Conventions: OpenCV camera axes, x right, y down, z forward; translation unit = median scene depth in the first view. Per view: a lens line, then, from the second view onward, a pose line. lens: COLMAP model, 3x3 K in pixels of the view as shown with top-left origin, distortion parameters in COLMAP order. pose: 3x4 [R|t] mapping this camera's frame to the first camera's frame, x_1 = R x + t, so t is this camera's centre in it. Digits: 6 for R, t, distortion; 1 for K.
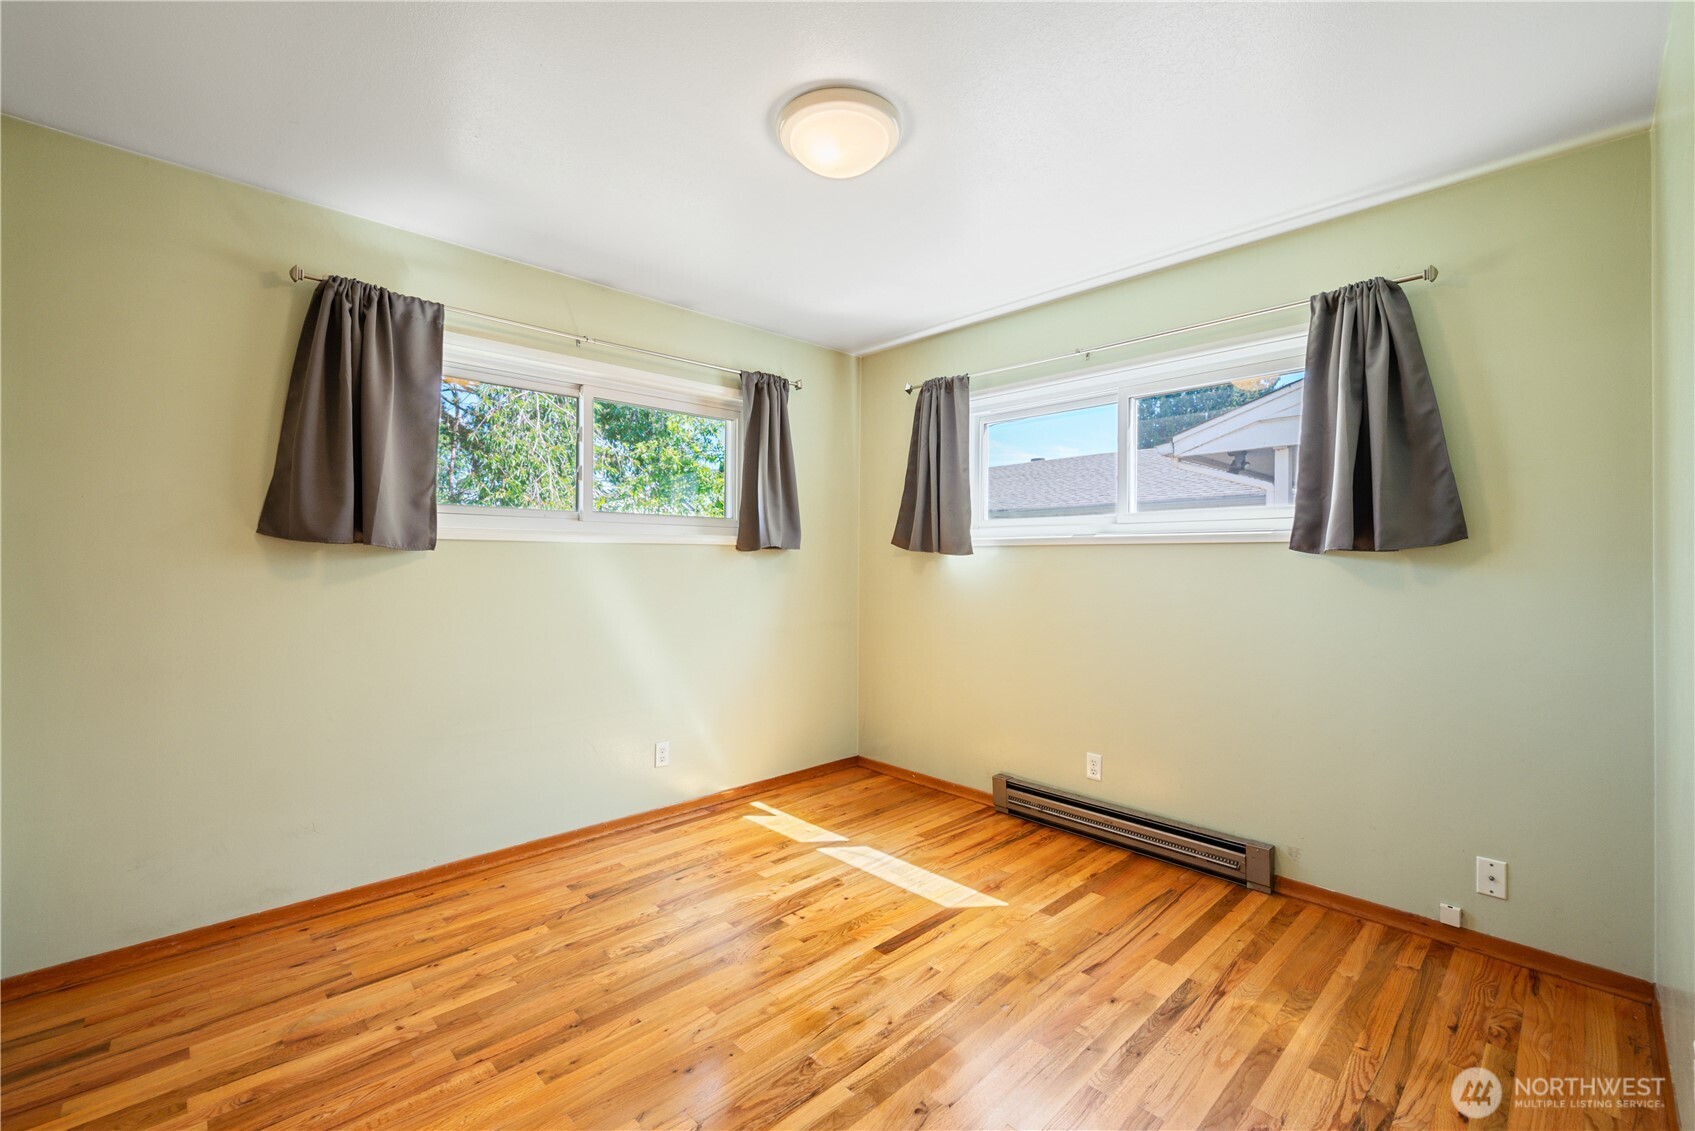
lens RADIAL K [[712.1, 0, 839.7], [0, 712.1, 562.8], [0, 0, 1]] dist [0.000617, -0.000163]
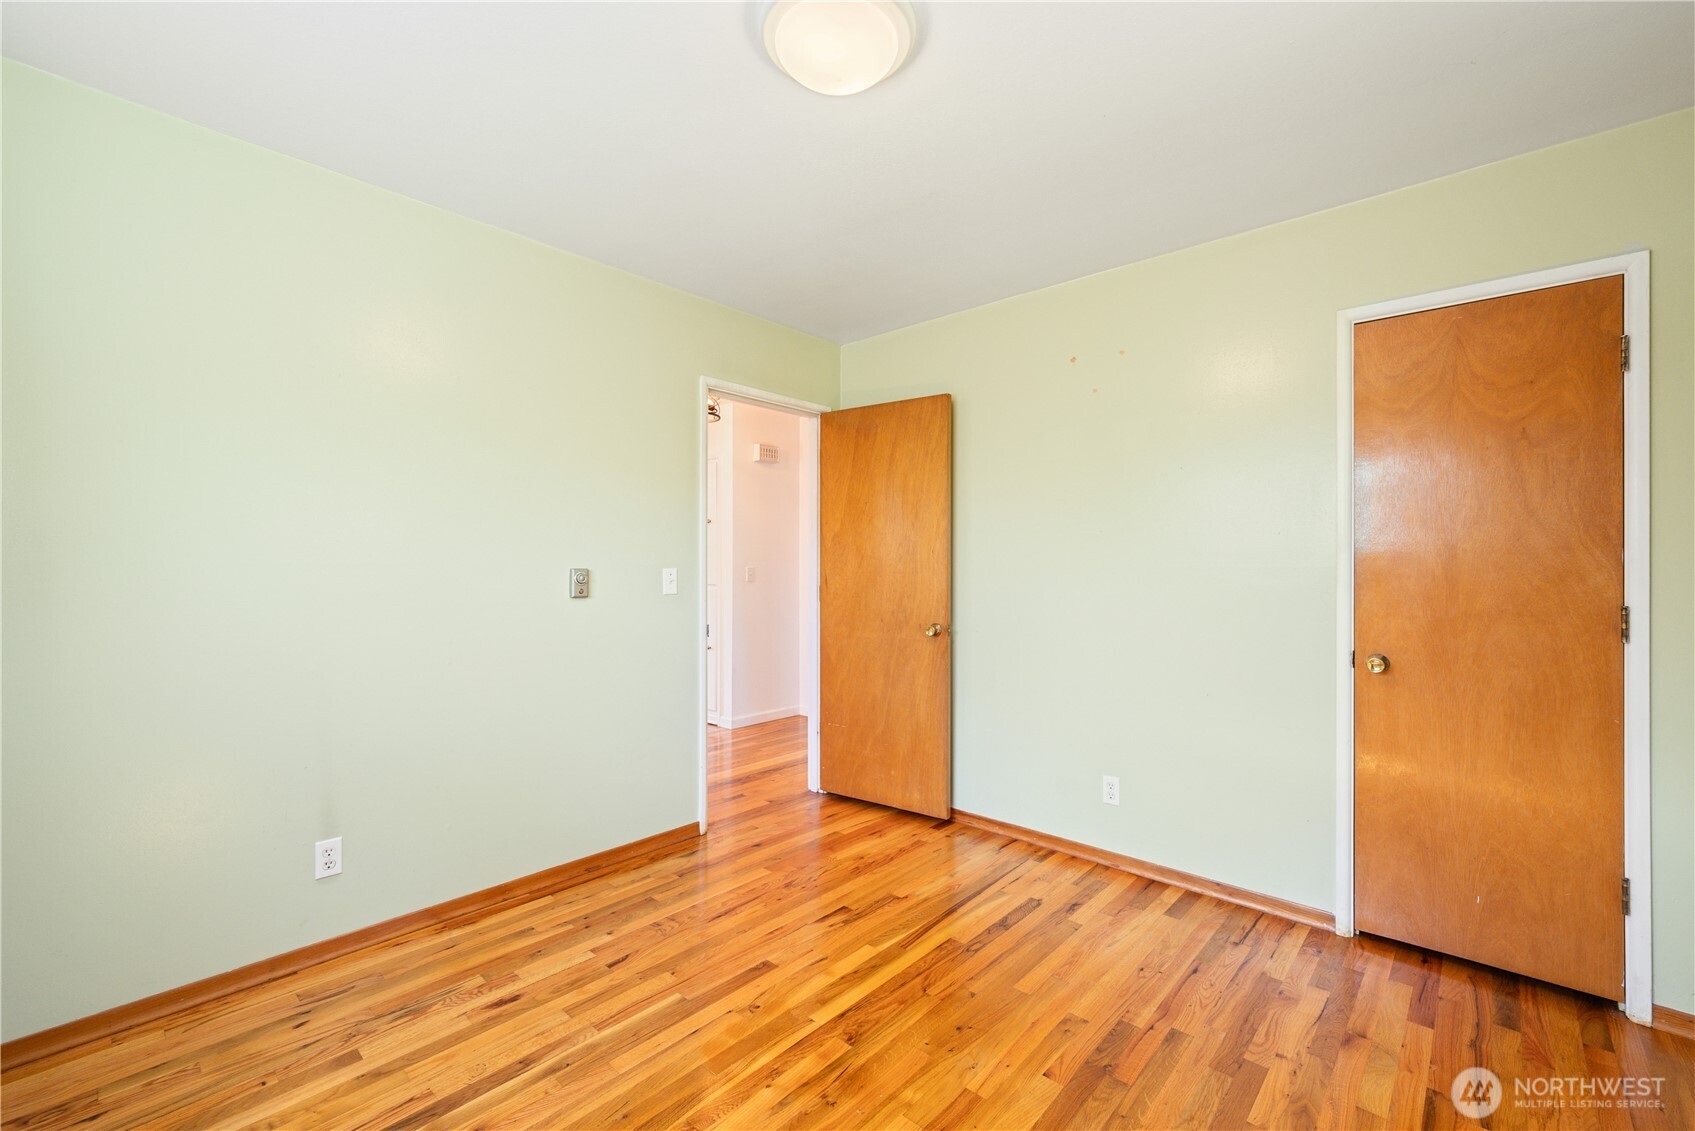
lens RADIAL K [[712.1, 0, 848.3], [0, 712.1, 568.6], [0, 0, 1]] dist [0.000617, -0.000163]
pose [[-0.997109, -0.007960, -0.075571, 0.046031], [-0.008121, 0.999965, 0.001829, -0.003387], [0.075554, 0.002437, -0.997139, 2.022482]]
